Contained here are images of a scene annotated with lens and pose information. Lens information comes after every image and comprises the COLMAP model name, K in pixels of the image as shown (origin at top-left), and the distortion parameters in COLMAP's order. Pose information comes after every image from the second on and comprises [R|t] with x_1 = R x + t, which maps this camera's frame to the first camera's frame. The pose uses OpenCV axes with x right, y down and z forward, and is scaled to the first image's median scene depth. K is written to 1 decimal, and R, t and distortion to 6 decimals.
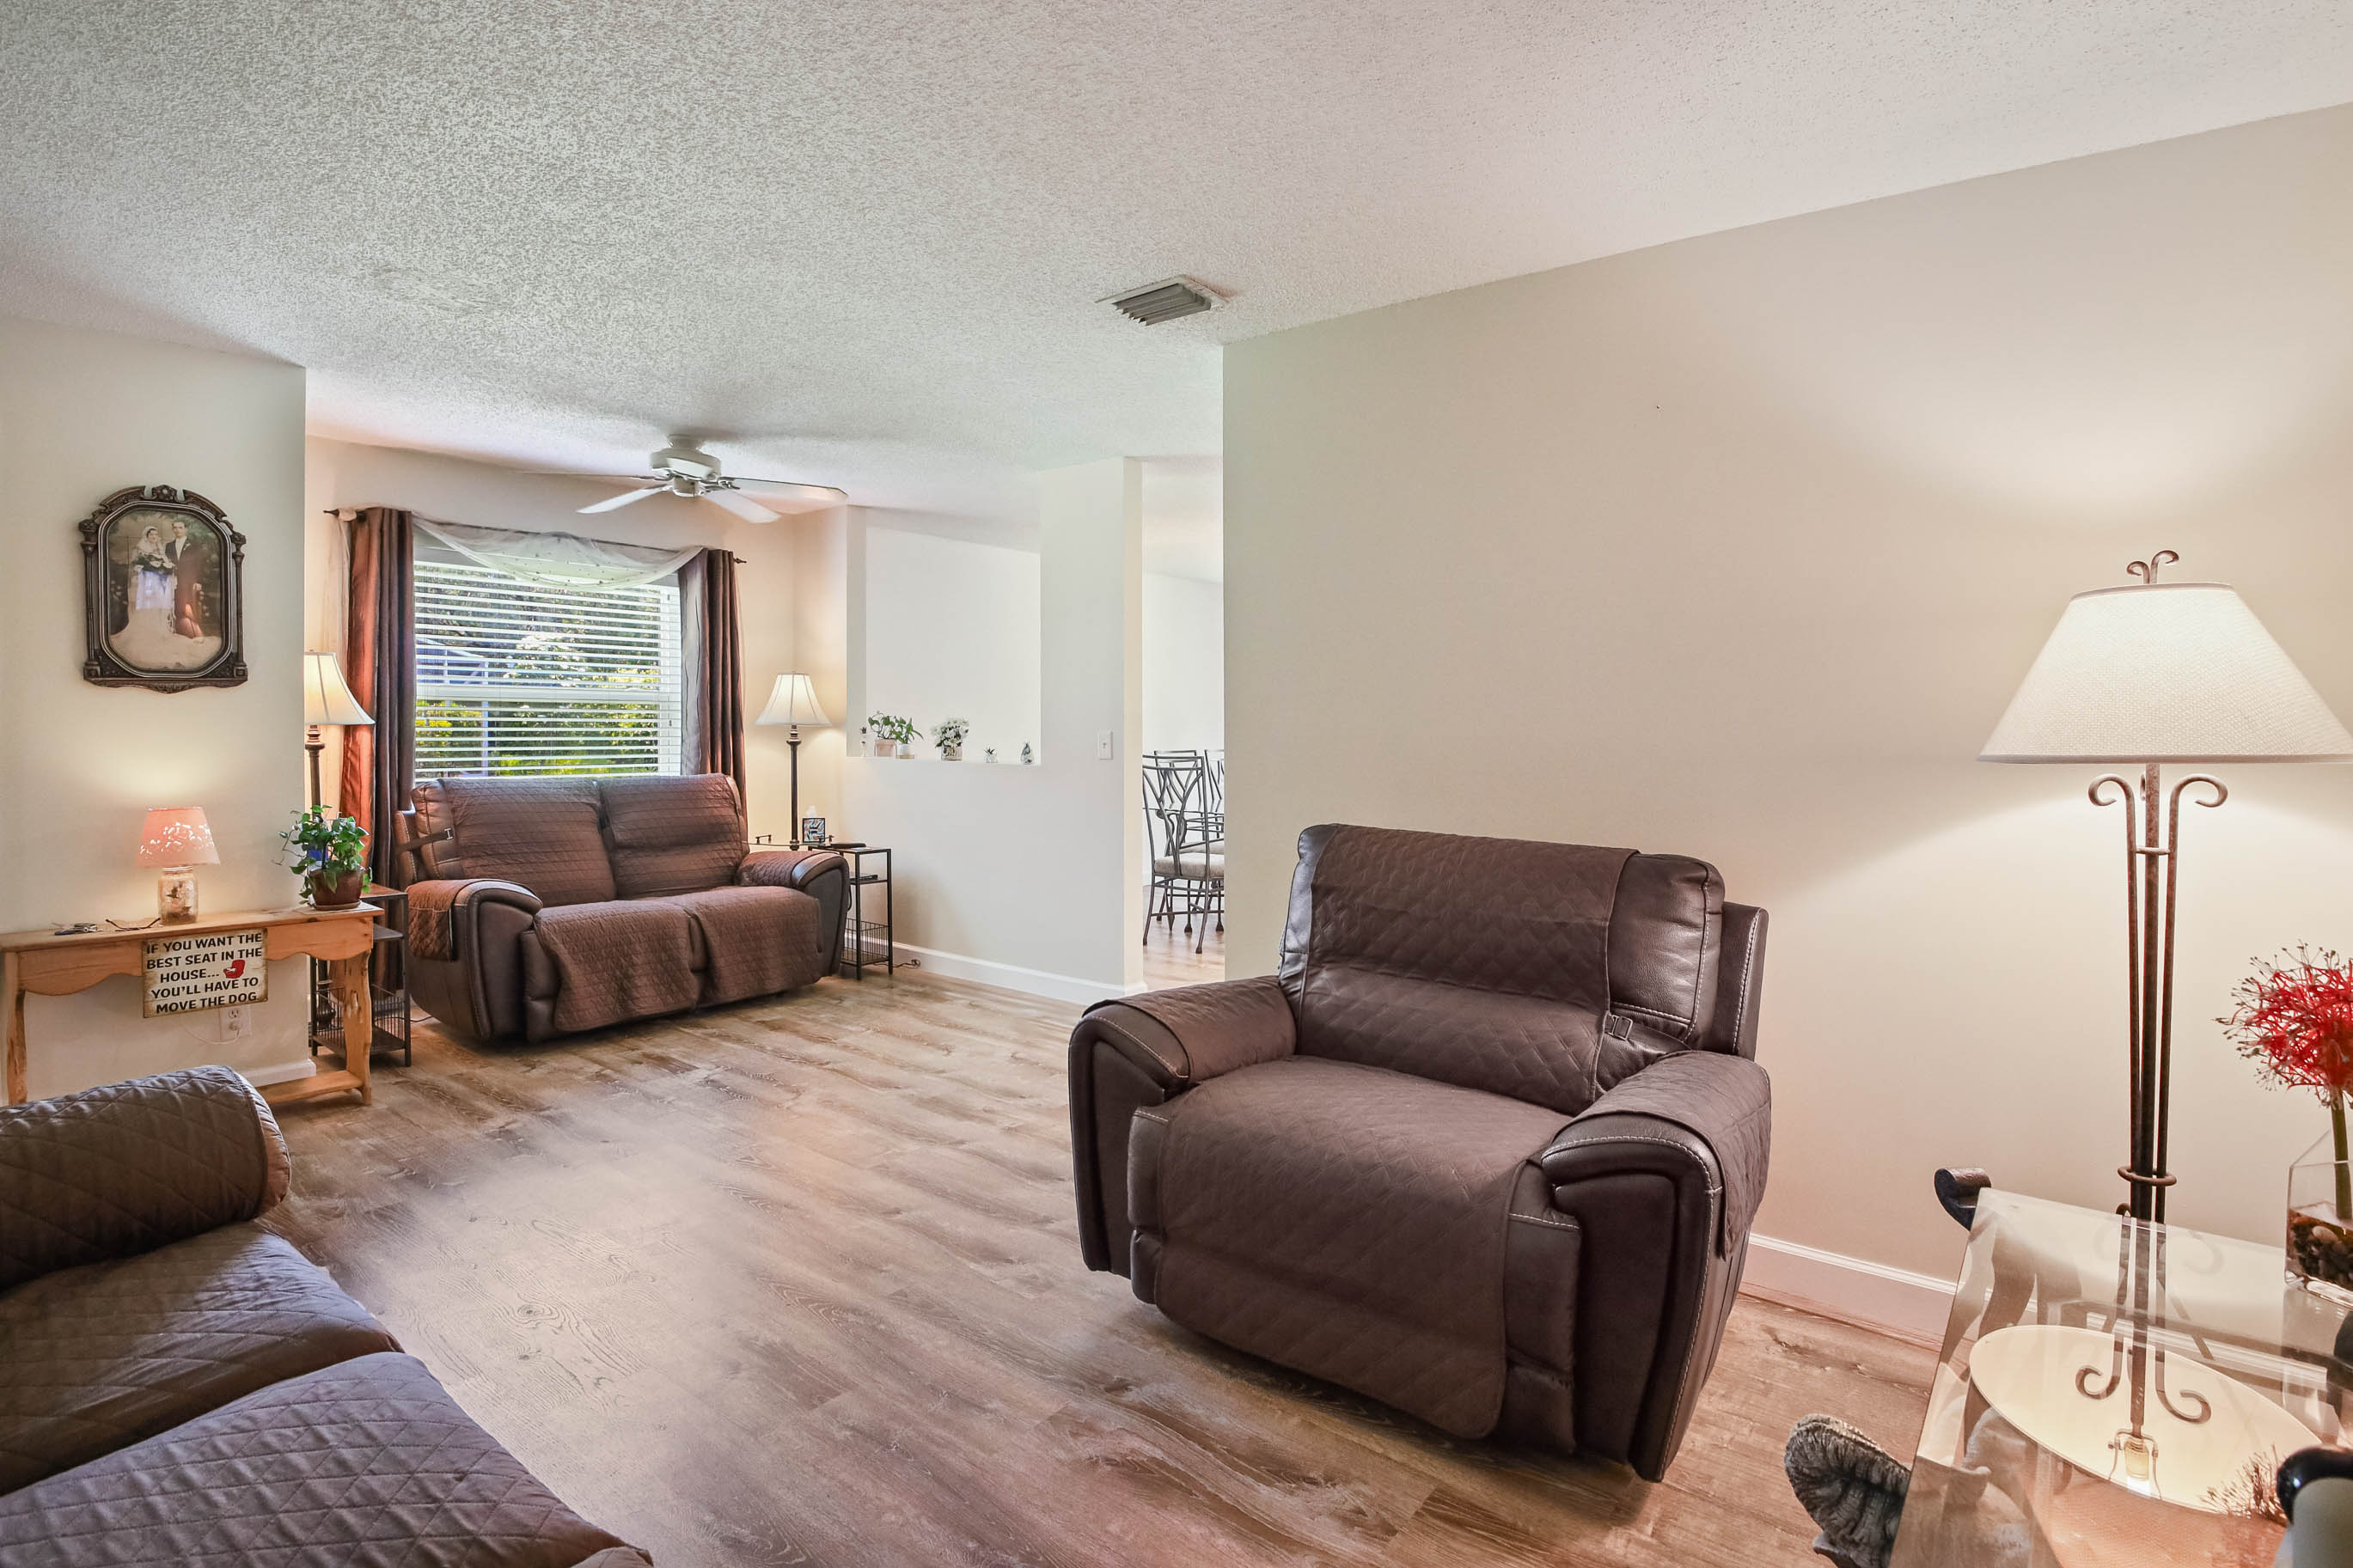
lens RADIAL K [[1159.9, 0, 1191.9], [0, 1159.9, 772.9], [0, 0, 1]] dist [-0.031753, -0.001161]
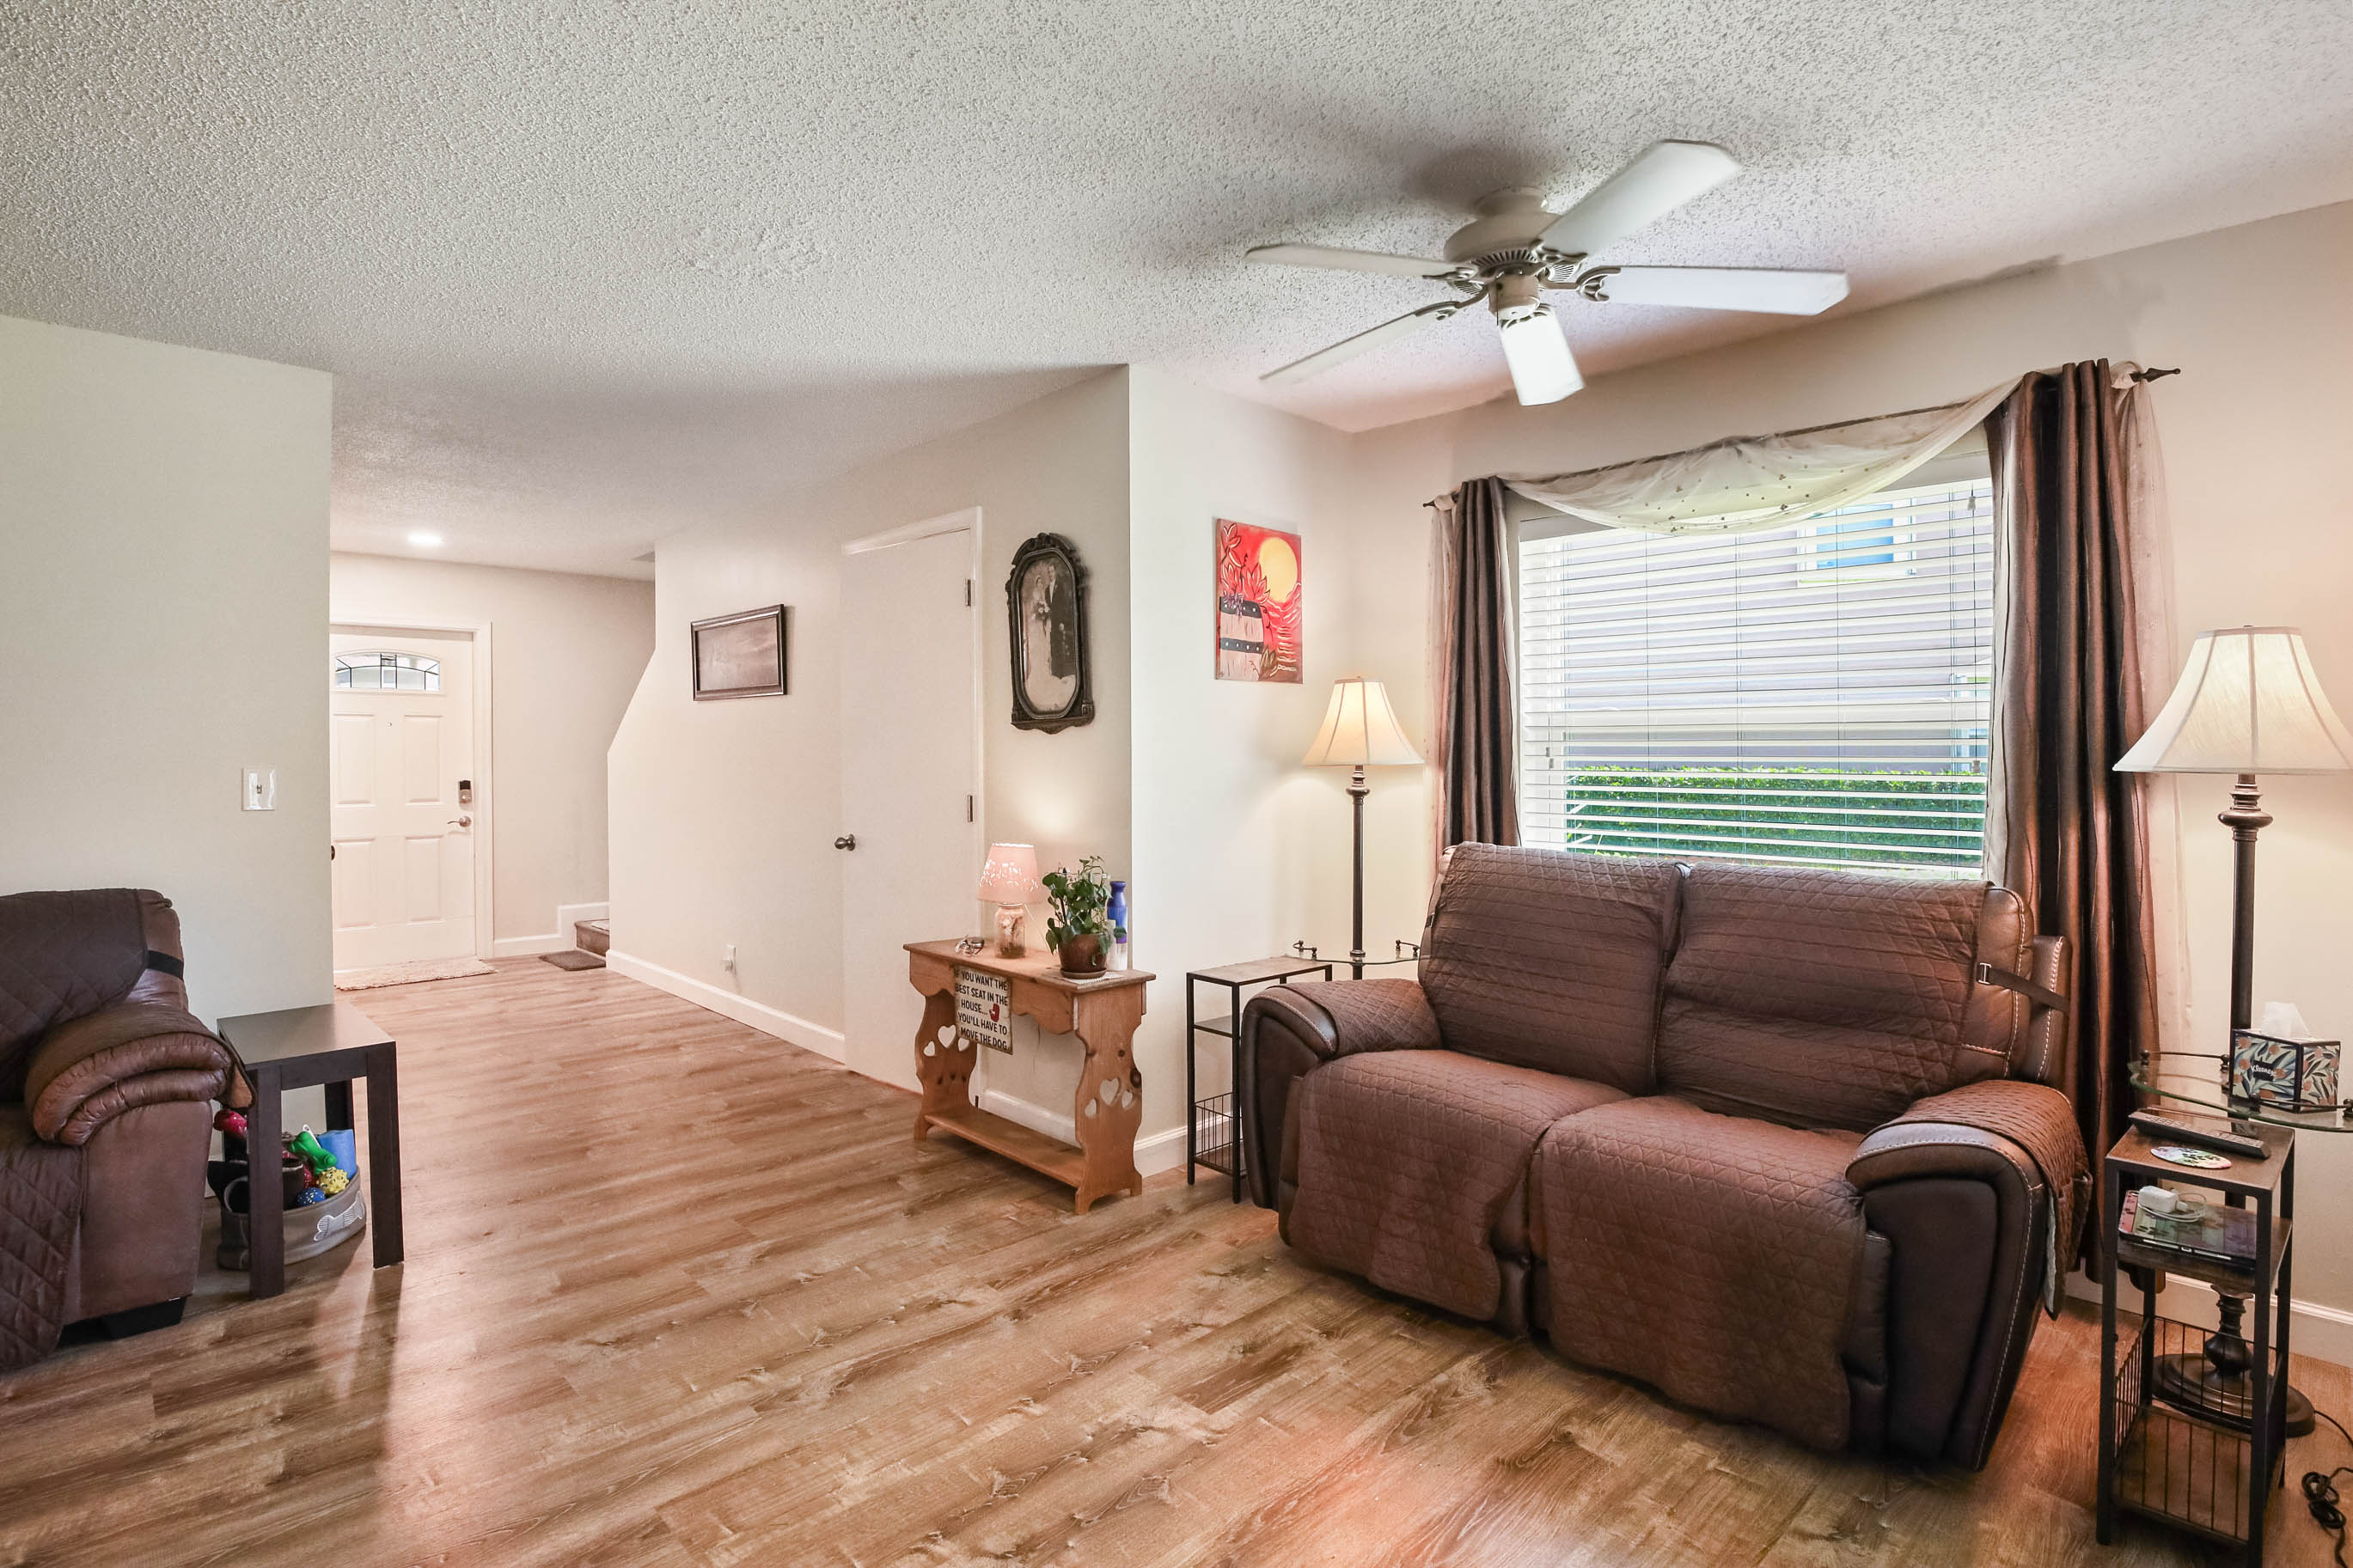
lens RADIAL K [[1151.1, 0, 1134.9], [0, 1151.1, 761.9], [0, 0, 1]] dist [-0.030098, 0.000221]
pose [[-0.170621, -0.000834, -0.985336, 0.212003], [-0.044601, 0.998981, 0.006877, -0.100502], [0.984327, 0.045121, -0.170485, 2.258389]]
